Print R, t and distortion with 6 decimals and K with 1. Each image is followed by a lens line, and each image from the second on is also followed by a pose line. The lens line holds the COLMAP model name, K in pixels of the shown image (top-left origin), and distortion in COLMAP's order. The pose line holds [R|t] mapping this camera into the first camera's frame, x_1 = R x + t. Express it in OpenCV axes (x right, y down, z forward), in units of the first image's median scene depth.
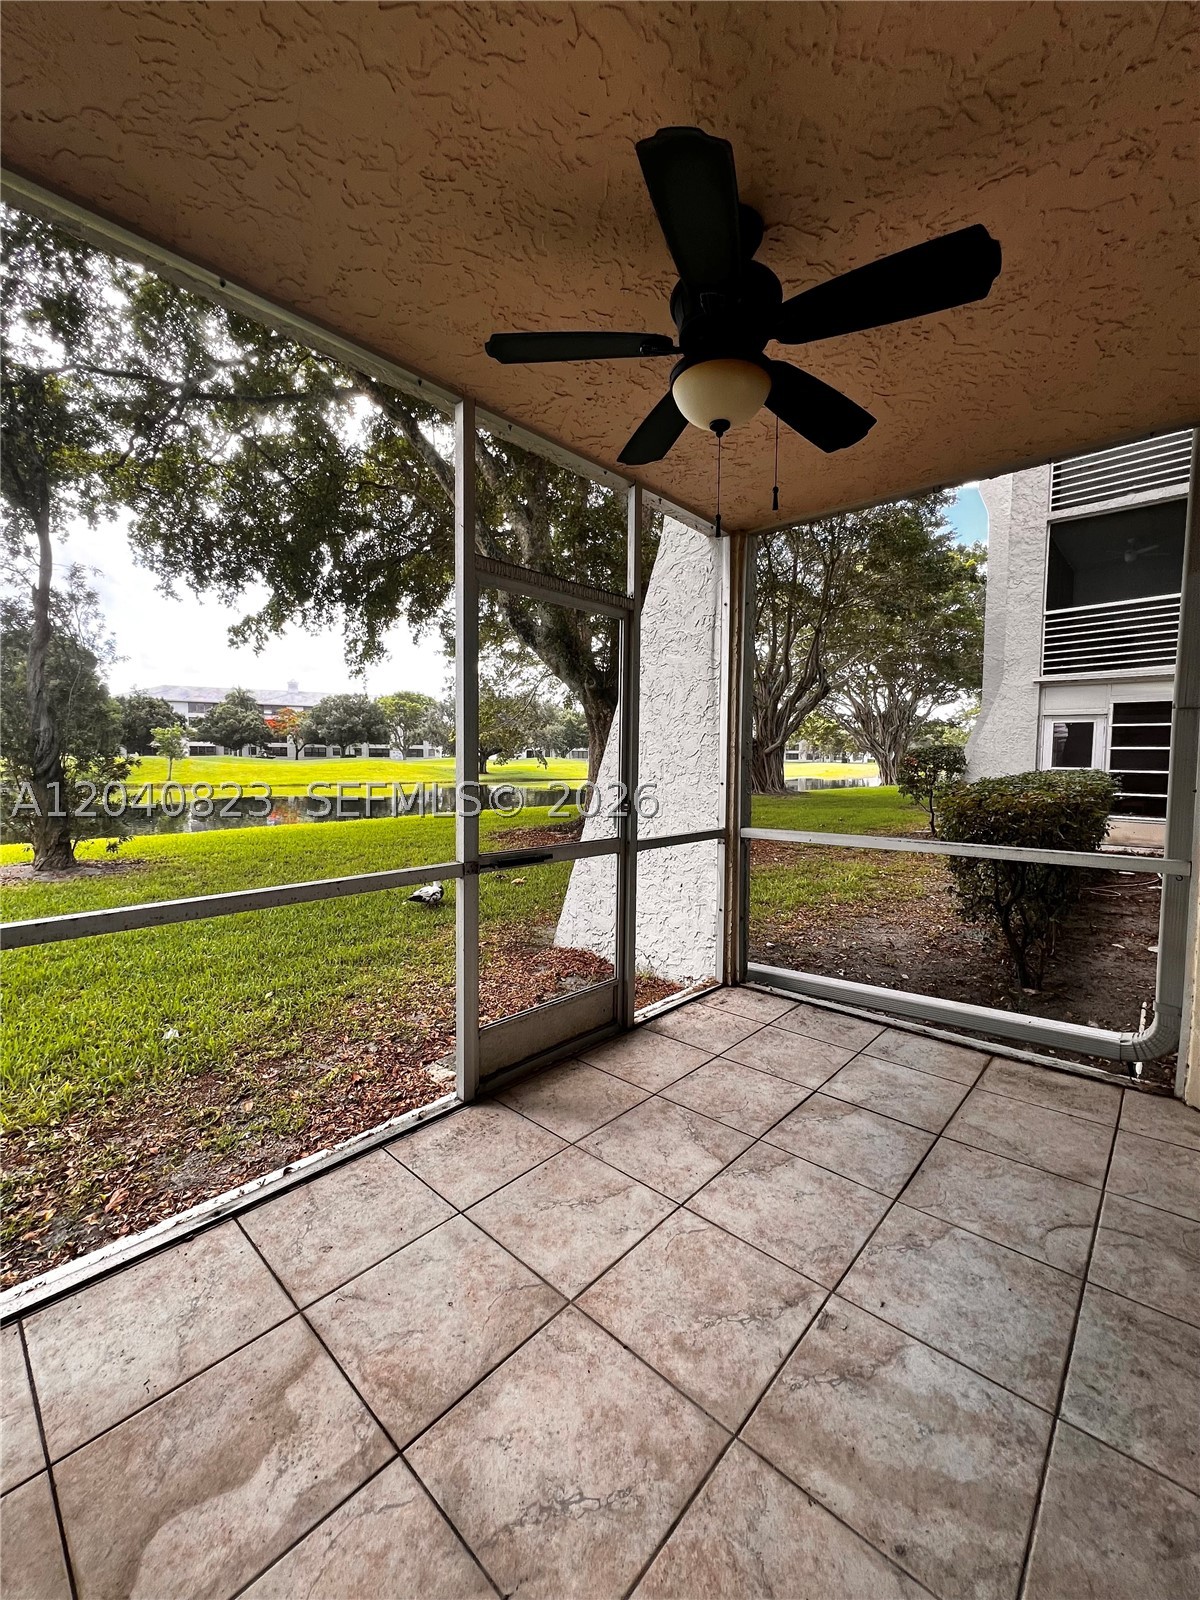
lens RADIAL K [[631.3, 0, 603.4], [0, 631.3, 803.3], [0, 0, 1]] dist [0.000598, -0.000556]
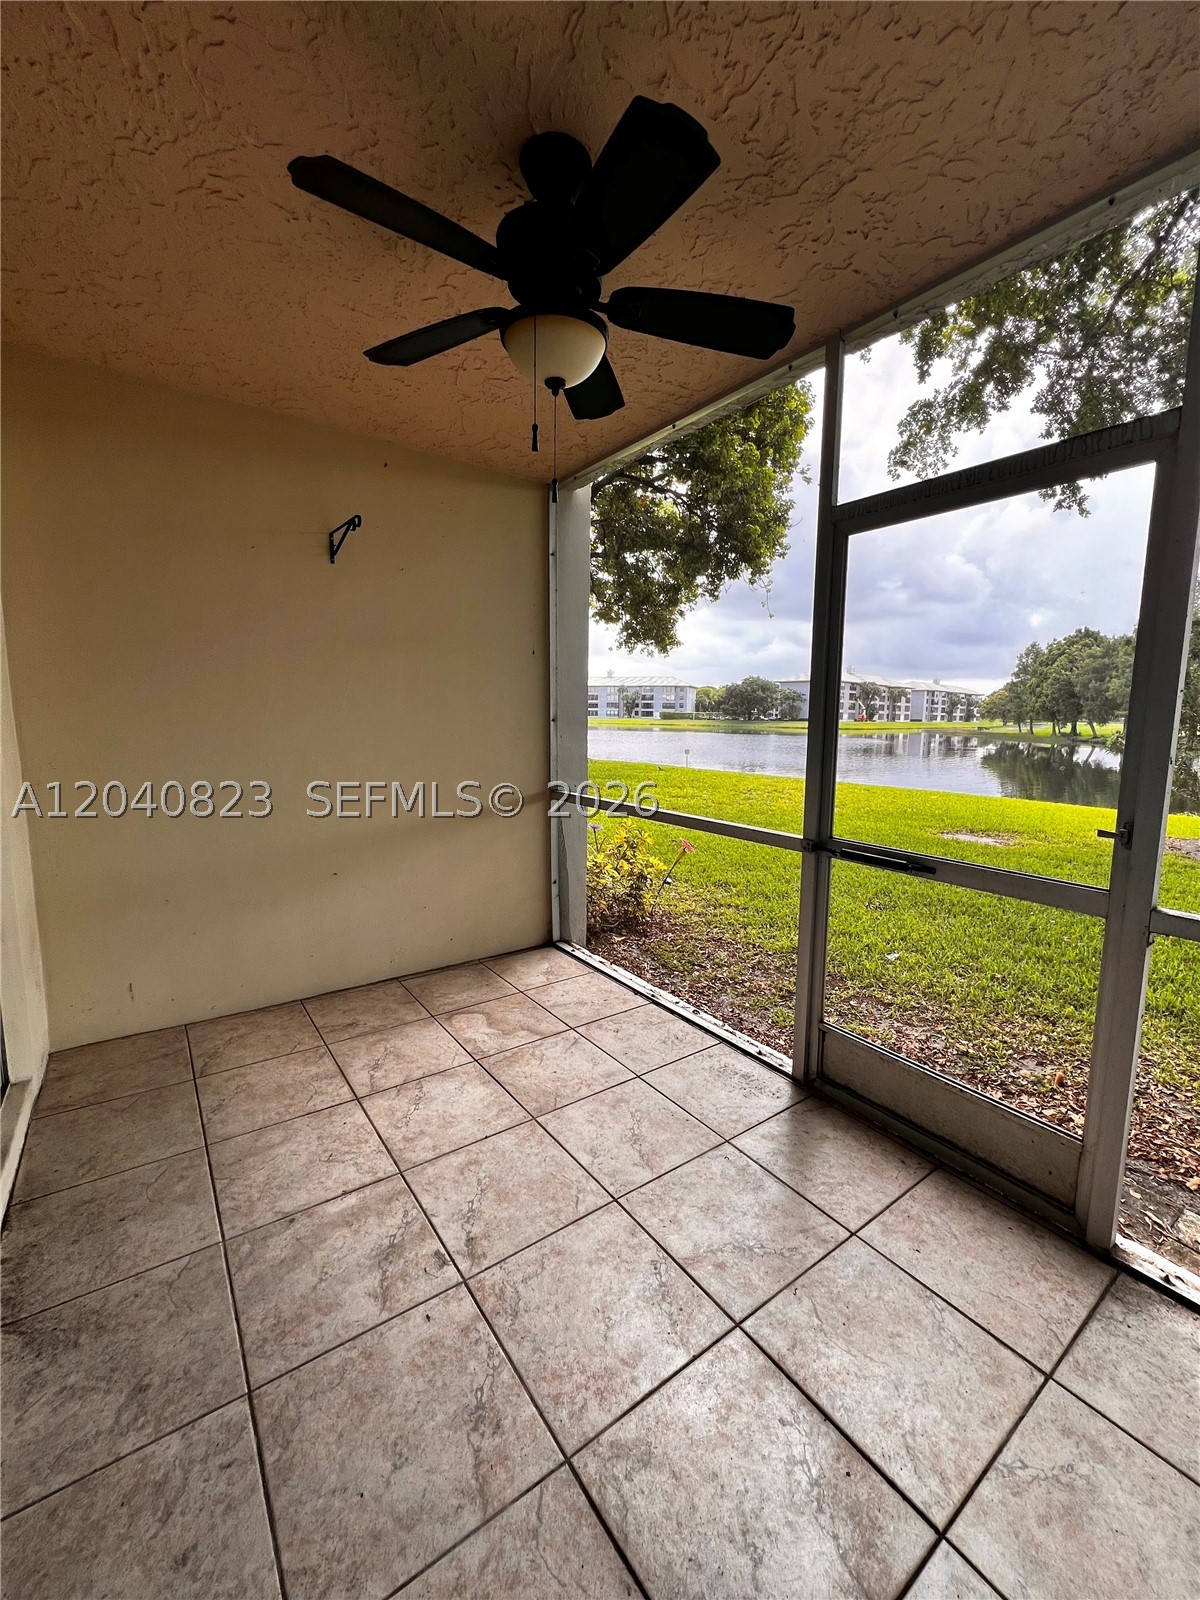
lens RADIAL K [[640.6, 0, 603.2], [0, 640.6, 795.5], [0, 0, 1]] dist [-0.002540, -0.000335]
pose [[-0.189862, 0.109623, -0.975672, 0.805694], [-0.084611, 0.988223, 0.127499, -0.067913], [0.978158, 0.106760, -0.178351, 0.879335]]
